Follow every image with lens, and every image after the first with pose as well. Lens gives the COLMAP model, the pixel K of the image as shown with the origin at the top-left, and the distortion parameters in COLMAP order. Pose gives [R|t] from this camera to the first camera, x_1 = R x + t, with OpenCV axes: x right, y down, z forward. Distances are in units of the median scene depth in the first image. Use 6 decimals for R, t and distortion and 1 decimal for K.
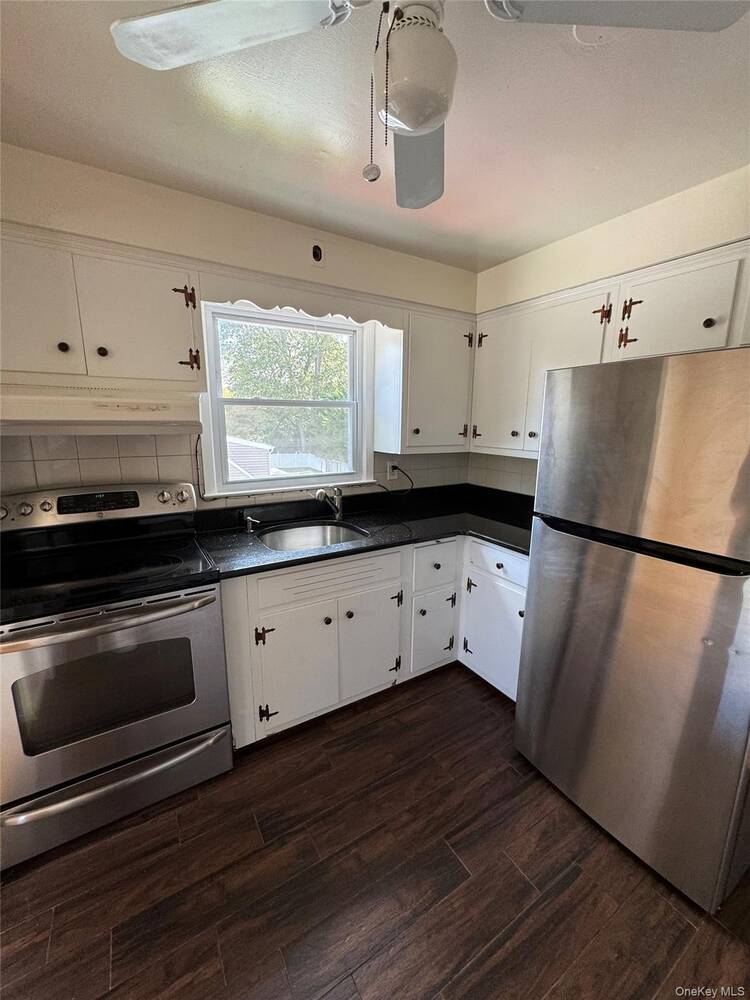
lens RADIAL K [[398.3, 0, 373.0], [0, 398.3, 499.8], [0, 0, 1]] dist [0.000725, 0.000223]
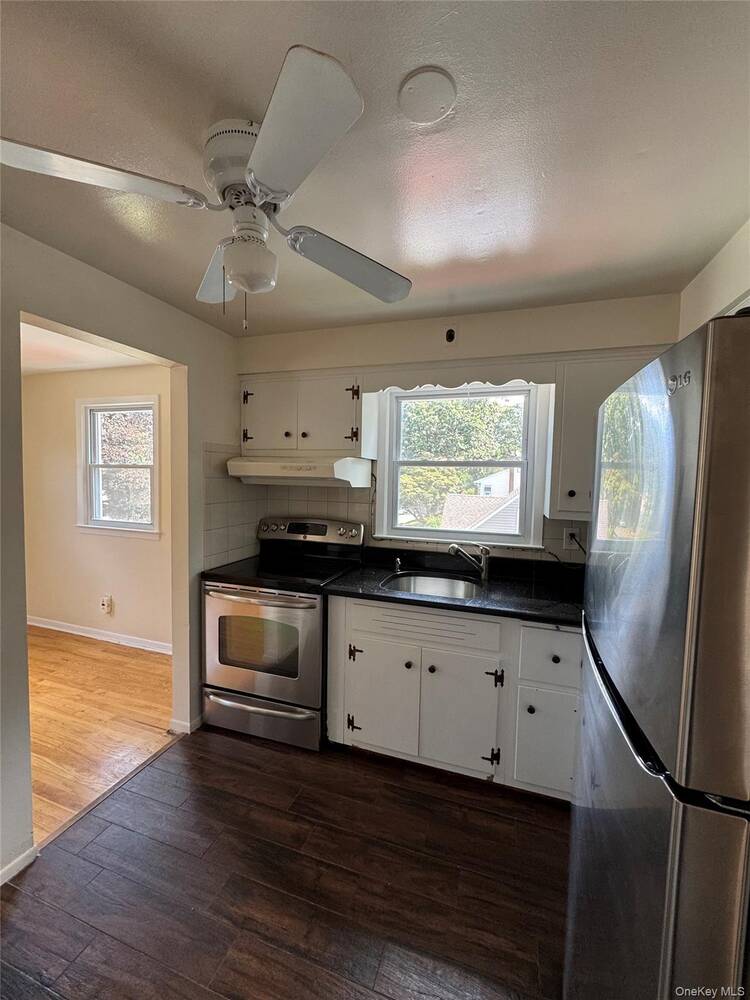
lens RADIAL K [[398.3, 0, 378.5], [0, 398.3, 501.2], [0, 0, 1]] dist [0.000725, 0.000223]
pose [[0.643943, 0.054877, -0.763103, 0.625798], [-0.166565, 0.983555, -0.069825, -0.036403], [0.746722, 0.172069, 0.642494, 0.191345]]
